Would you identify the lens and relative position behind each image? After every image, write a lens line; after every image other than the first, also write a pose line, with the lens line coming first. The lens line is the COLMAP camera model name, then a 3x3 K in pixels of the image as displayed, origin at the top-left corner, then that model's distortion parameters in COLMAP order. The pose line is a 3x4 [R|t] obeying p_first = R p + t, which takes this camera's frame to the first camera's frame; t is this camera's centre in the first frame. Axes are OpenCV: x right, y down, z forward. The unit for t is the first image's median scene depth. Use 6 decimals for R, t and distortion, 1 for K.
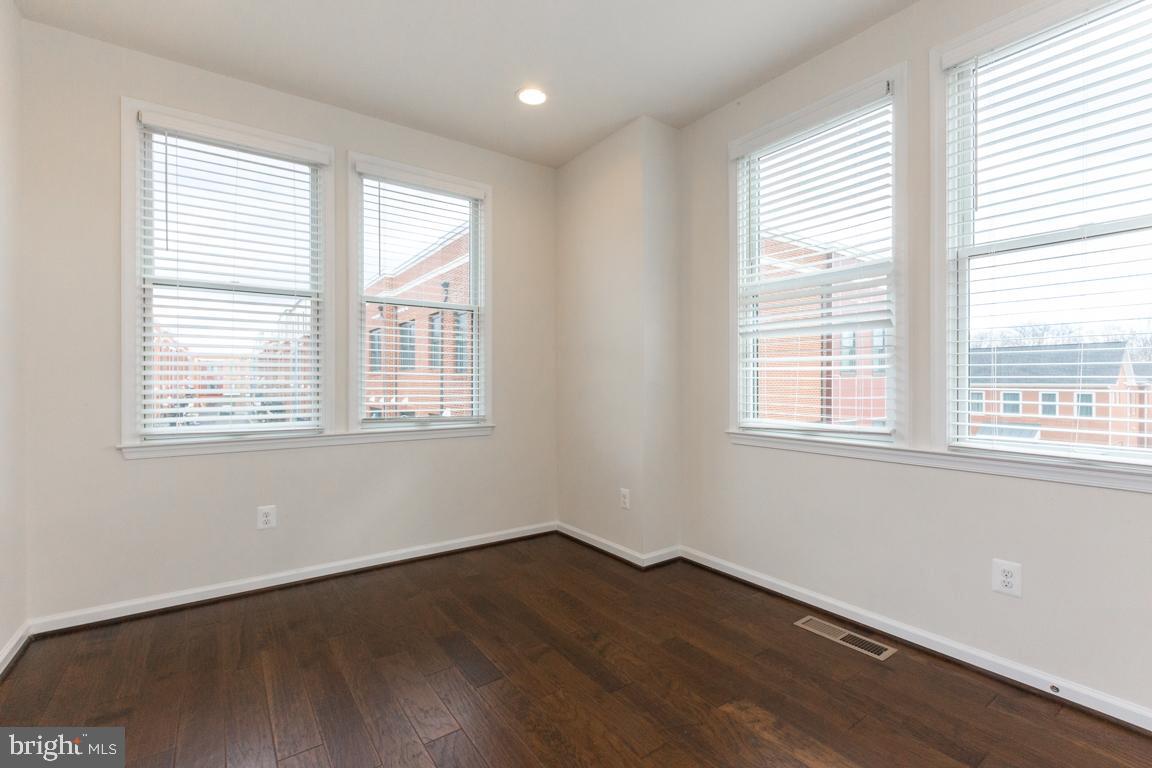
lens RADIAL K [[521.6, 0, 584.9], [0, 521.6, 378.2], [0, 0, 1]] dist [0.001948, 0.000265]
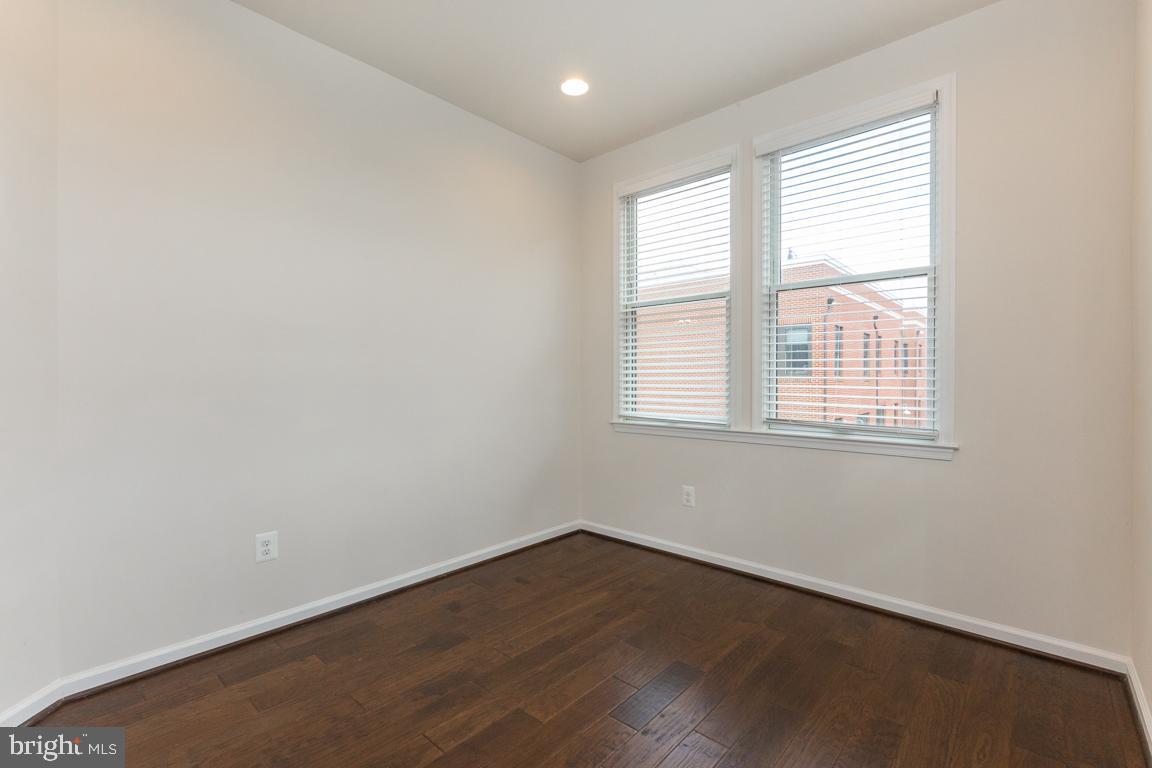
lens RADIAL K [[521.6, 0, 584.9], [0, 521.6, 378.2], [0, 0, 1]] dist [0.001948, 0.000265]
pose [[0.192197, 0.000256, -0.981356, 0.466348], [0.006986, 0.999974, 0.001629, 0.002359], [0.981332, -0.007169, 0.192190, 0.541532]]
